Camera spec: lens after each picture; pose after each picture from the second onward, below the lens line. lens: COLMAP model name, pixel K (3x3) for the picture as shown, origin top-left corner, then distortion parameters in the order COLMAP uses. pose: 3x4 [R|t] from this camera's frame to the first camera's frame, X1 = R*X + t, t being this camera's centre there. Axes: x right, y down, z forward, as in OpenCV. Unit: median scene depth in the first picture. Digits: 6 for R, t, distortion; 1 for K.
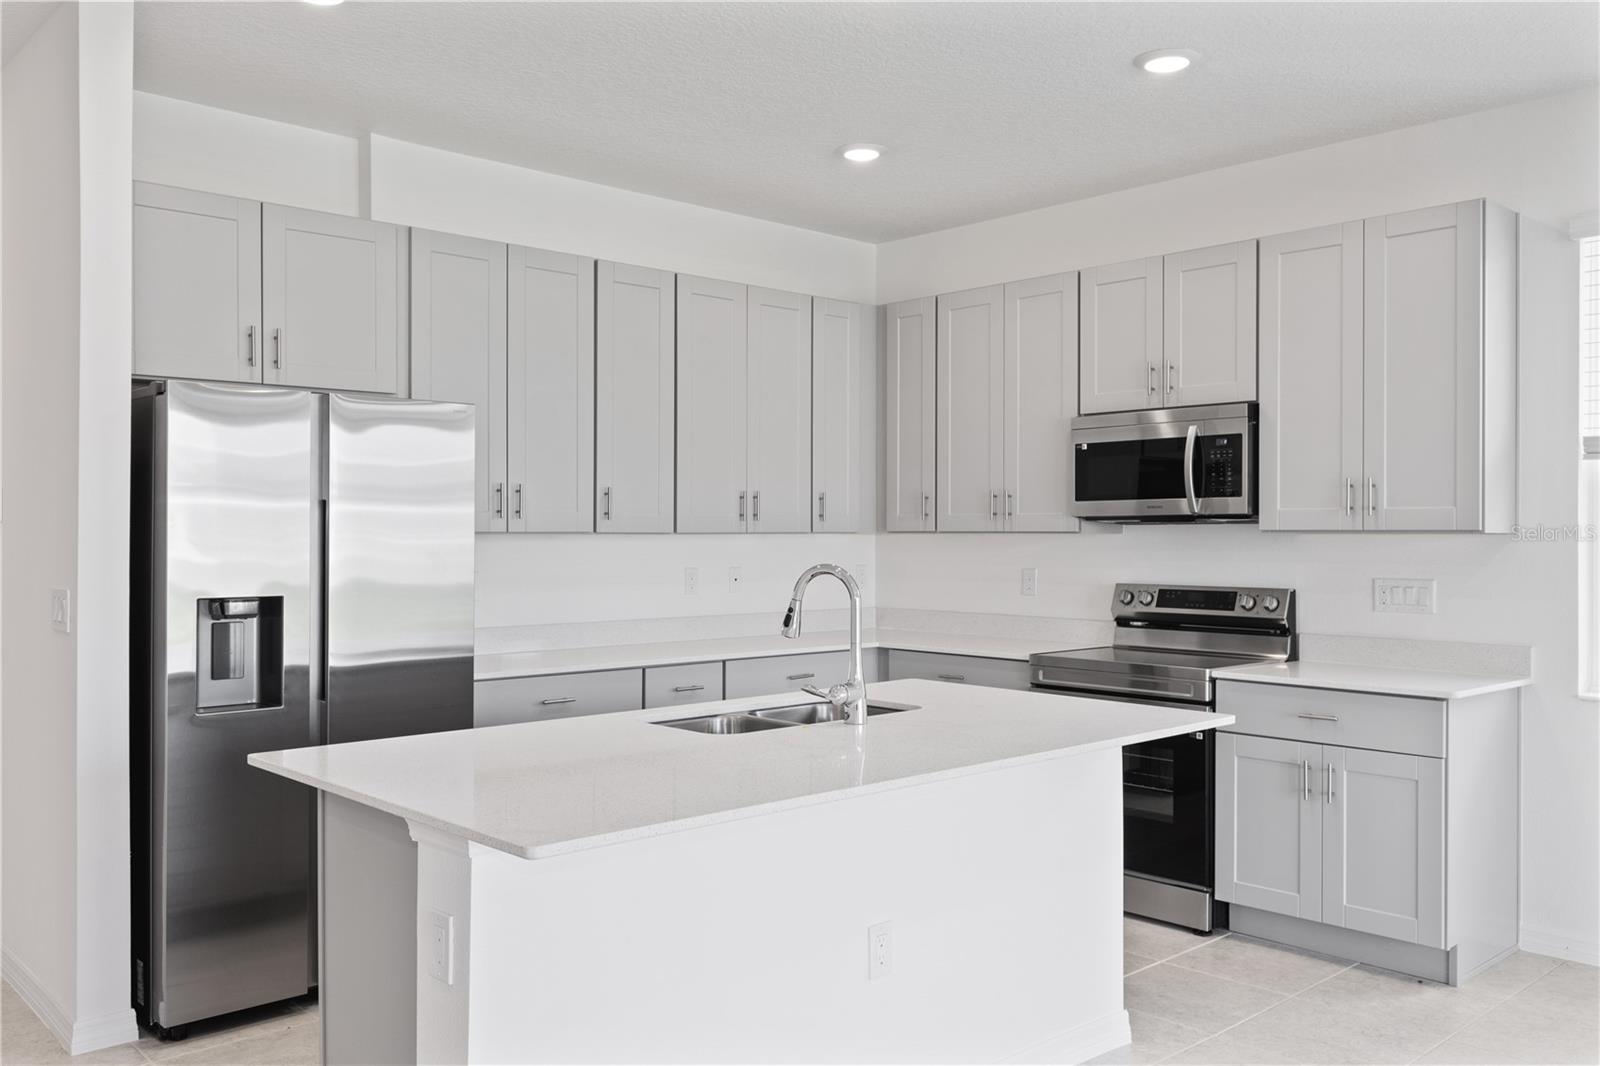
lens RADIAL K [[1289.5, 0, 800.0], [0, 1289.5, 533.0], [0, 0, 1]] dist [-0.002878, -0.001977]
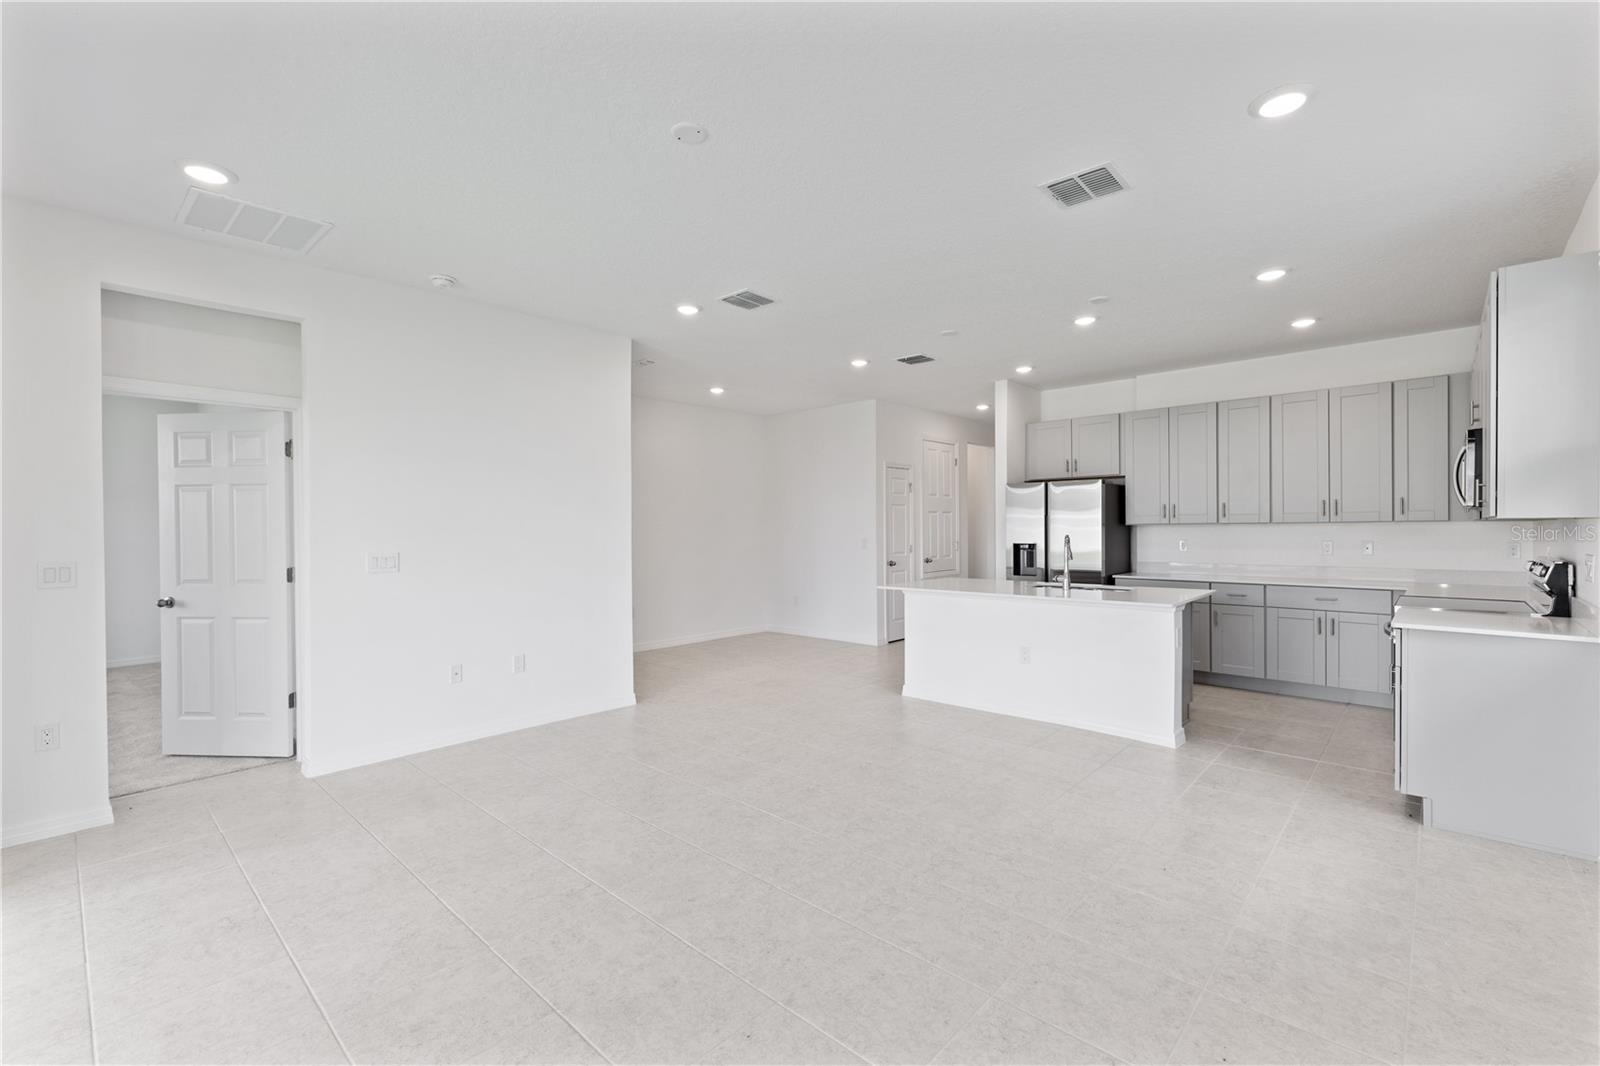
lens RADIAL K [[693.1, 0, 800.0], [0, 693.1, 533.0], [0, 0, 1]] dist [0.002310, 0.000191]
pose [[0.068969, 0.003542, -0.997613, 1.062886], [0.008691, 0.999954, 0.004151, 0.005626], [0.997581, -0.008957, 0.068935, 0.196028]]
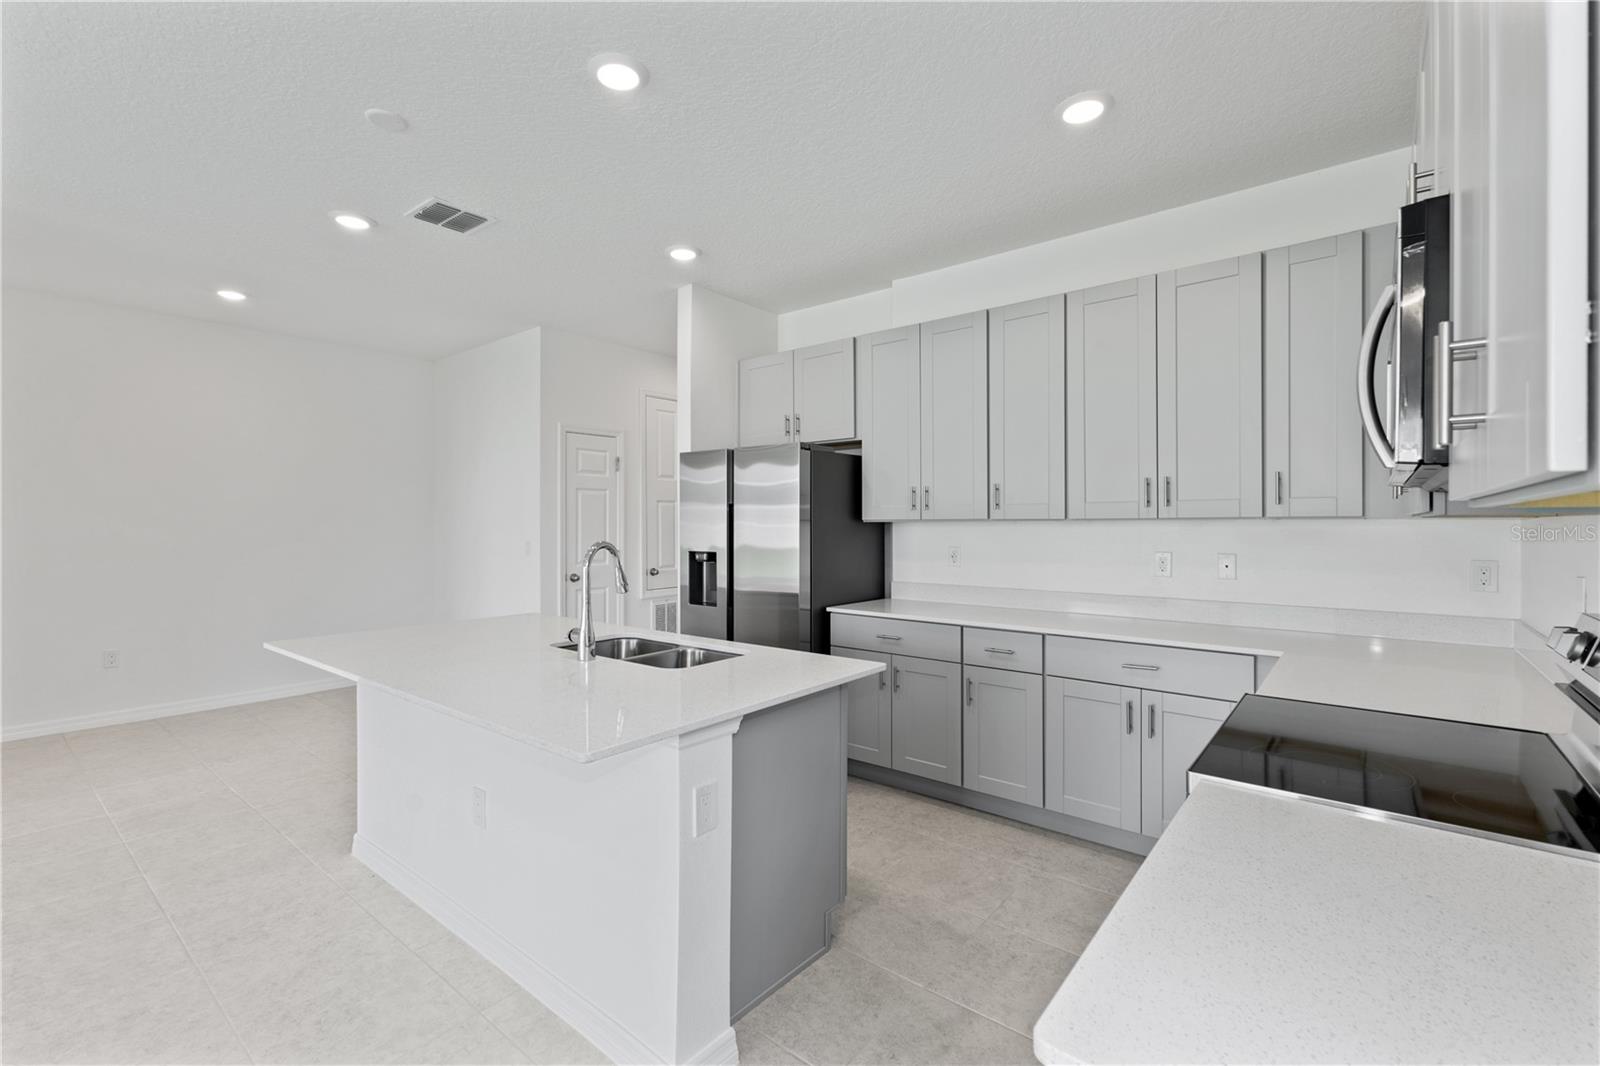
lens RADIAL K [[701.2, 0, 802.6], [0, 701.2, 523.0], [0, 0, 1]] dist [0.000493, 0.000172]
pose [[0.134612, -0.003828, -0.990891, 0.547617], [0.001871, 0.999992, -0.003609, 0.005671], [0.990897, -0.001368, 0.134618, 0.760734]]
